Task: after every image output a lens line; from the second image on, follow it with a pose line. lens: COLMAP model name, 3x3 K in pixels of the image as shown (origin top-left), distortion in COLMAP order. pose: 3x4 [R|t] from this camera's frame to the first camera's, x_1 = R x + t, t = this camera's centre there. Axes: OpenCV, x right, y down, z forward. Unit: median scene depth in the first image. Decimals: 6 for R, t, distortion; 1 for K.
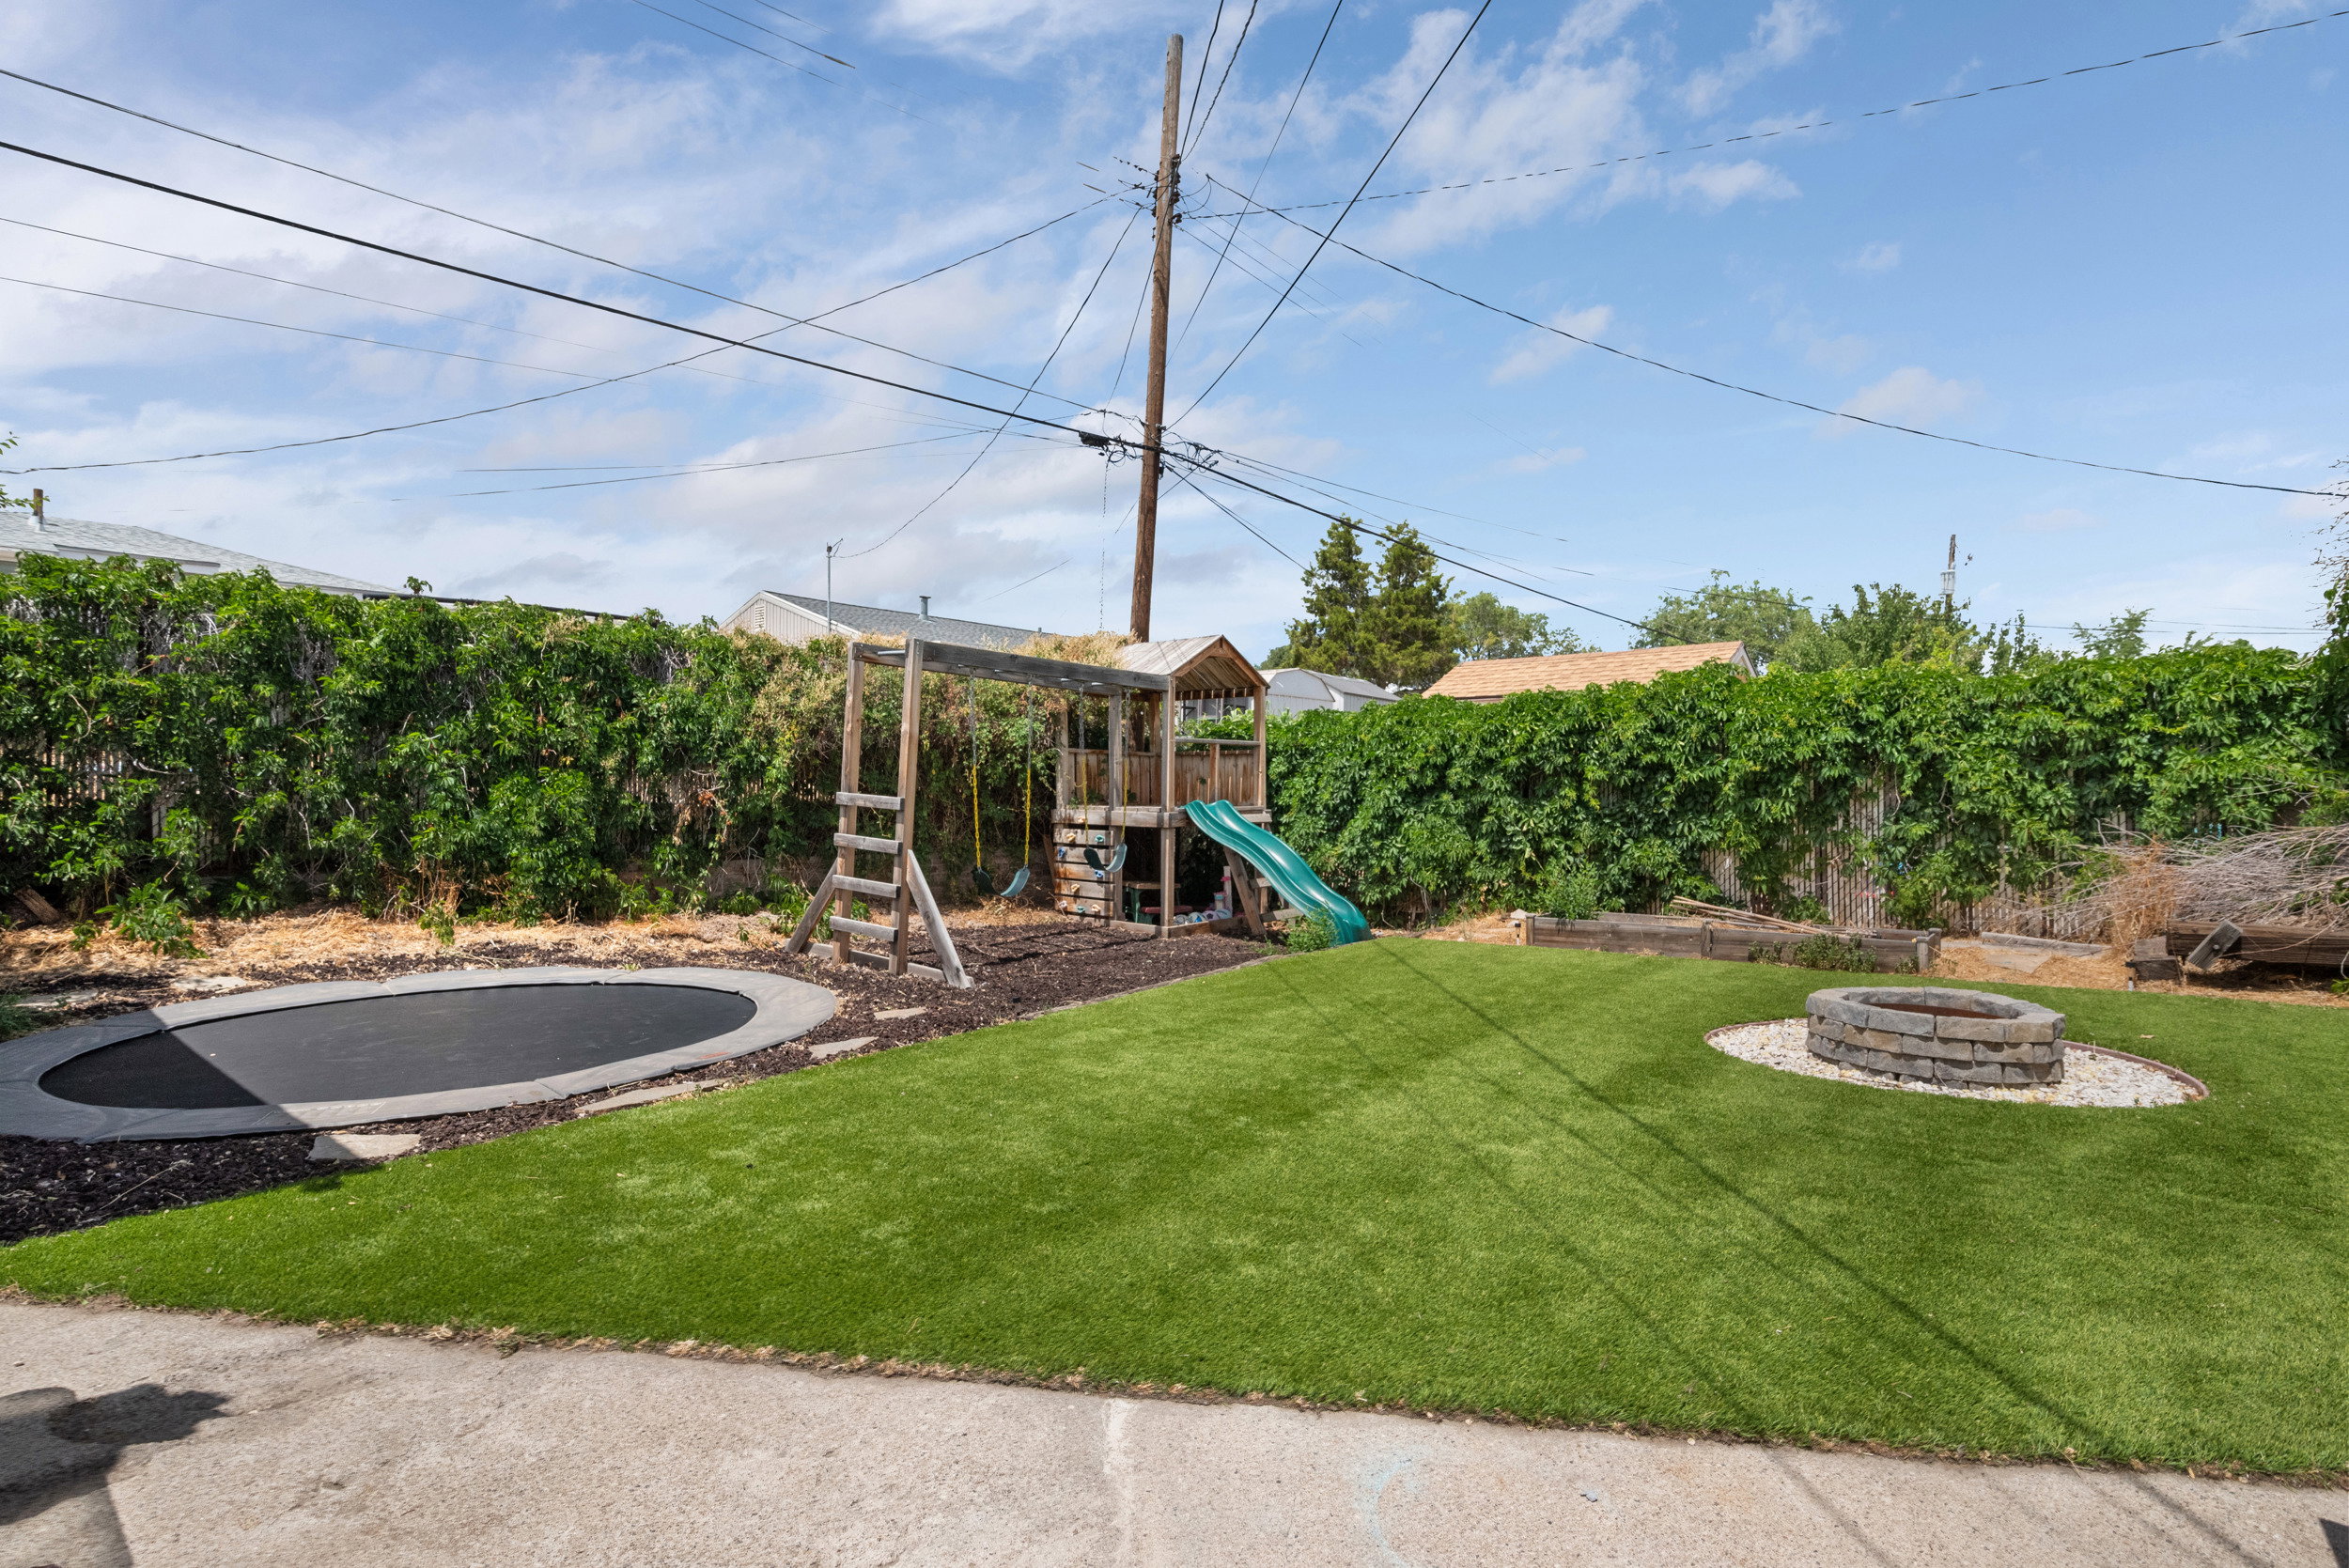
lens RADIAL K [[1115.8, 0, 1181.3], [0, 1115.8, 796.1], [0, 0, 1]] dist [-0.001643, 0.001475]
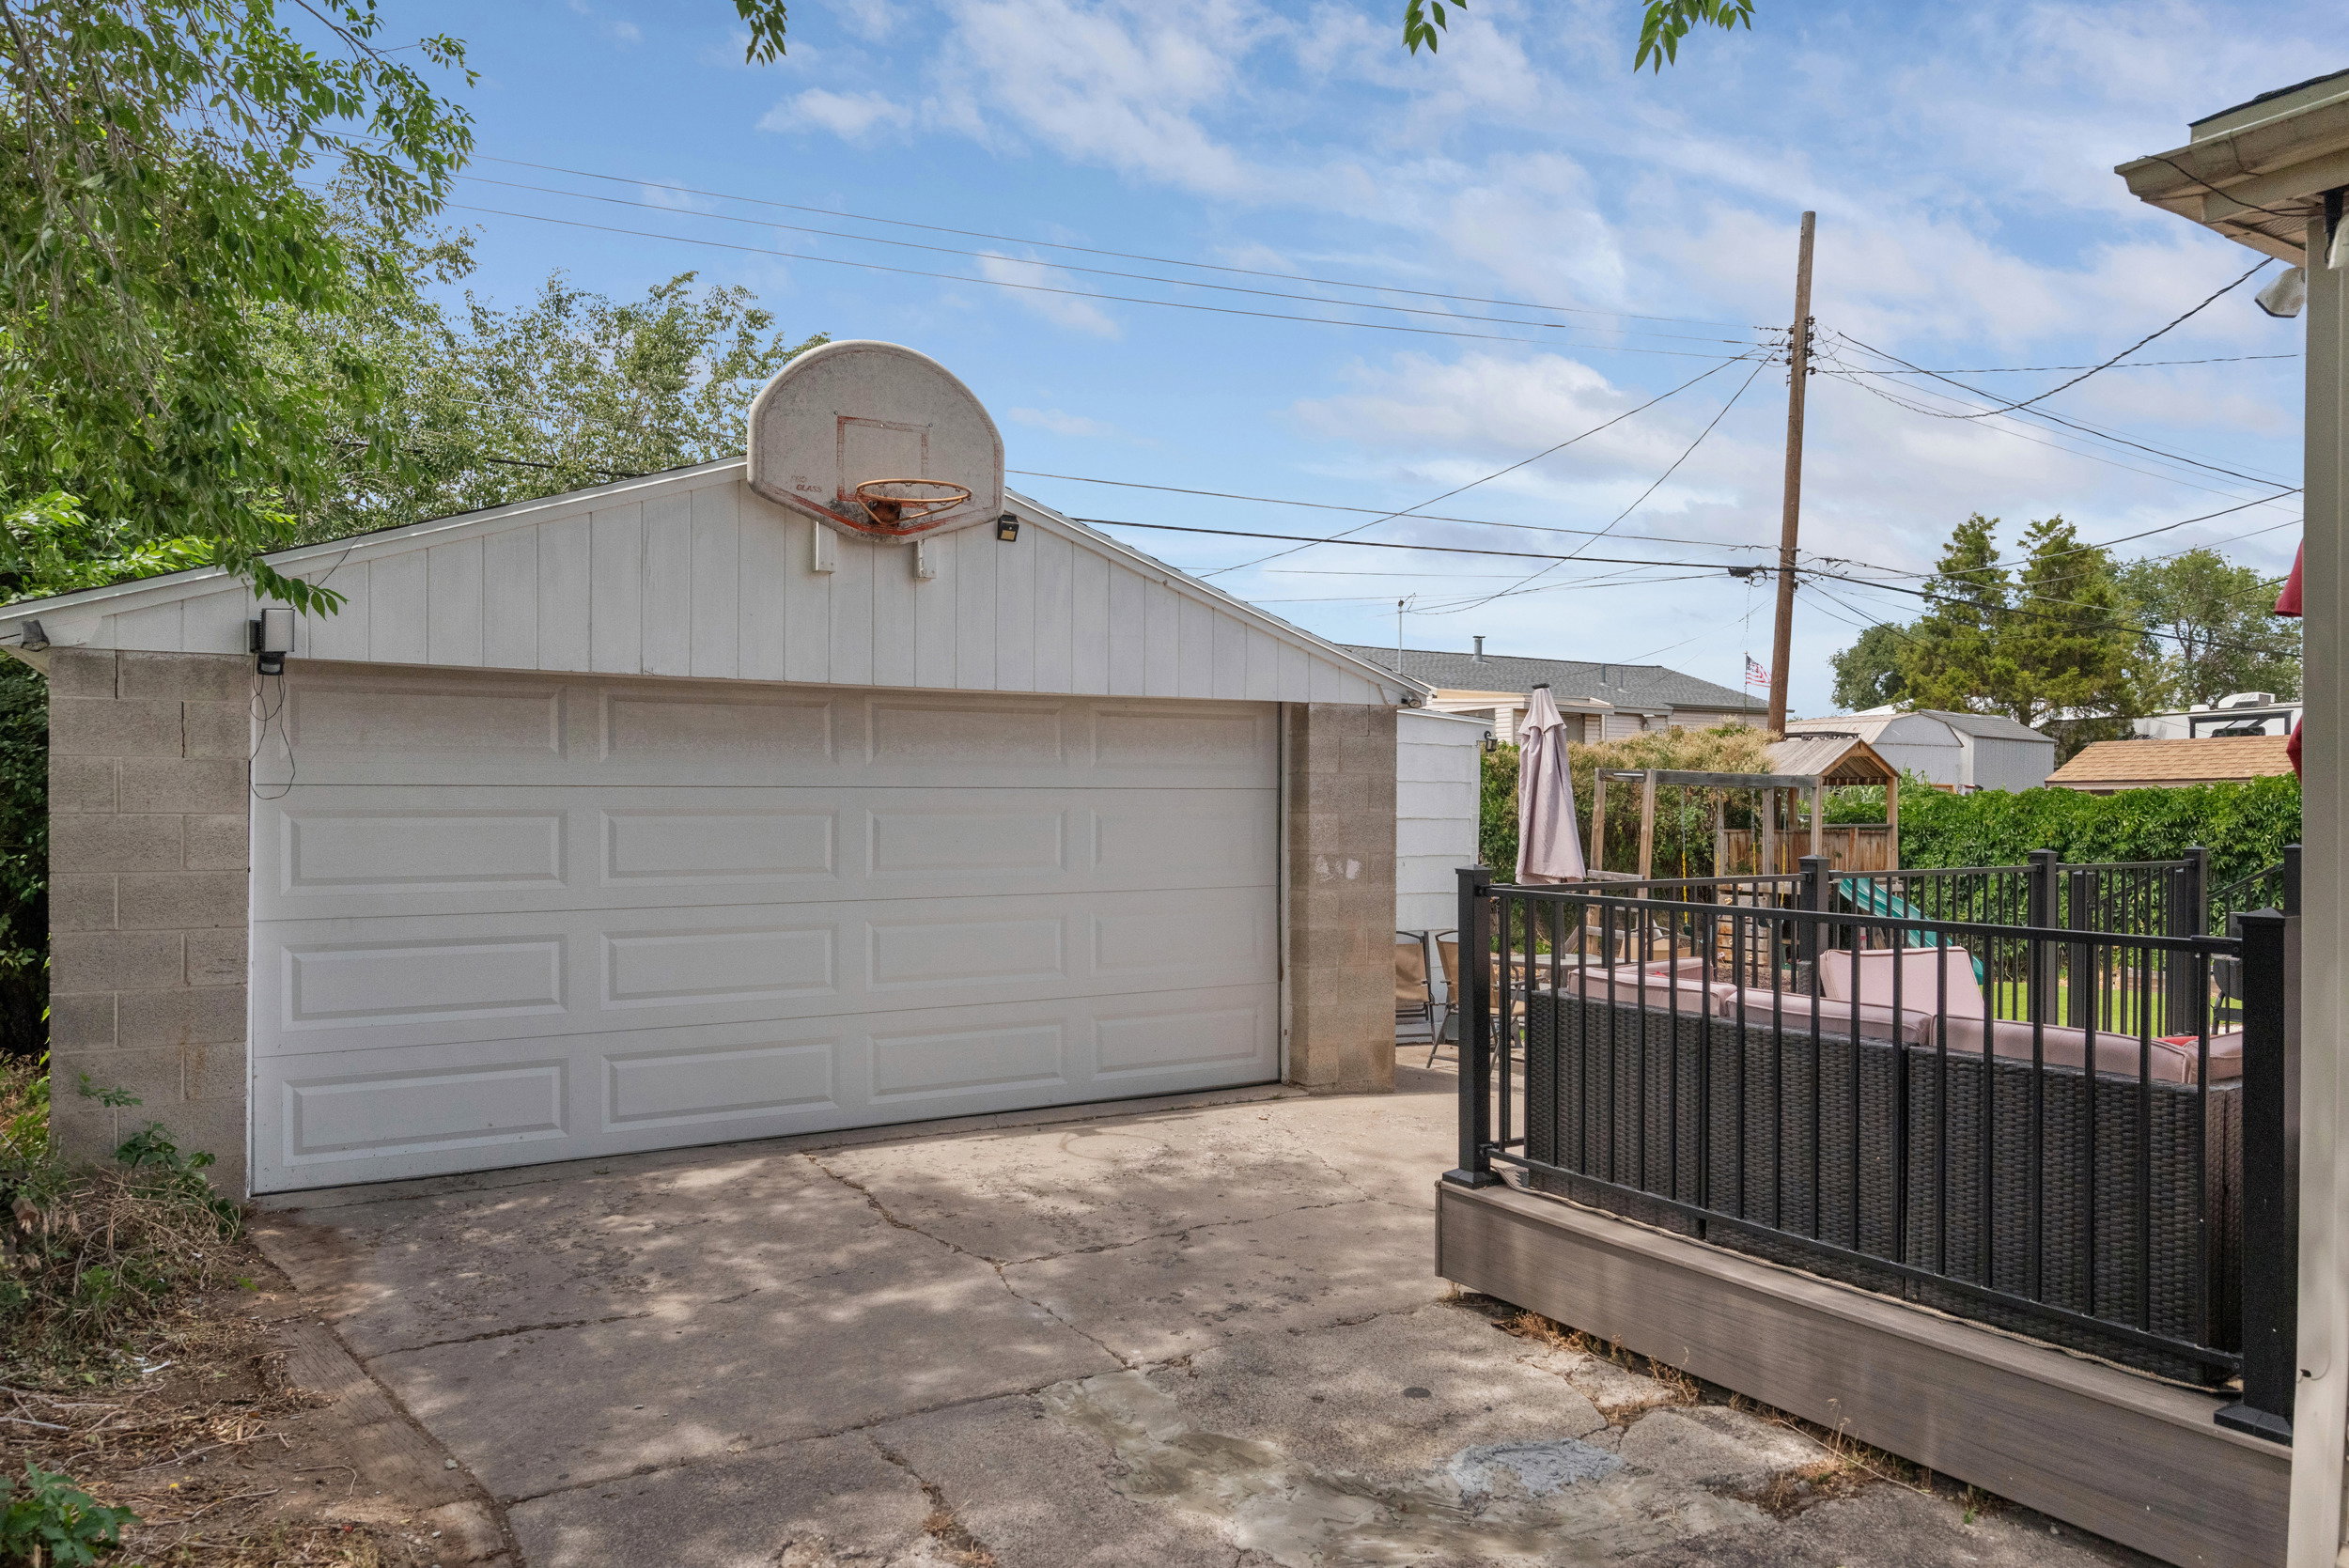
lens RADIAL K [[1555.5, 0, 1152.0], [0, 1555.5, 808.2], [0, 0, 1]] dist [-0.008990, -0.001181]
pose [[0.940679, -0.002096, -0.339291, -0.122103], [-0.002093, 0.999926, -0.011980, -0.047432], [0.339291, 0.011979, 0.940605, -0.910719]]
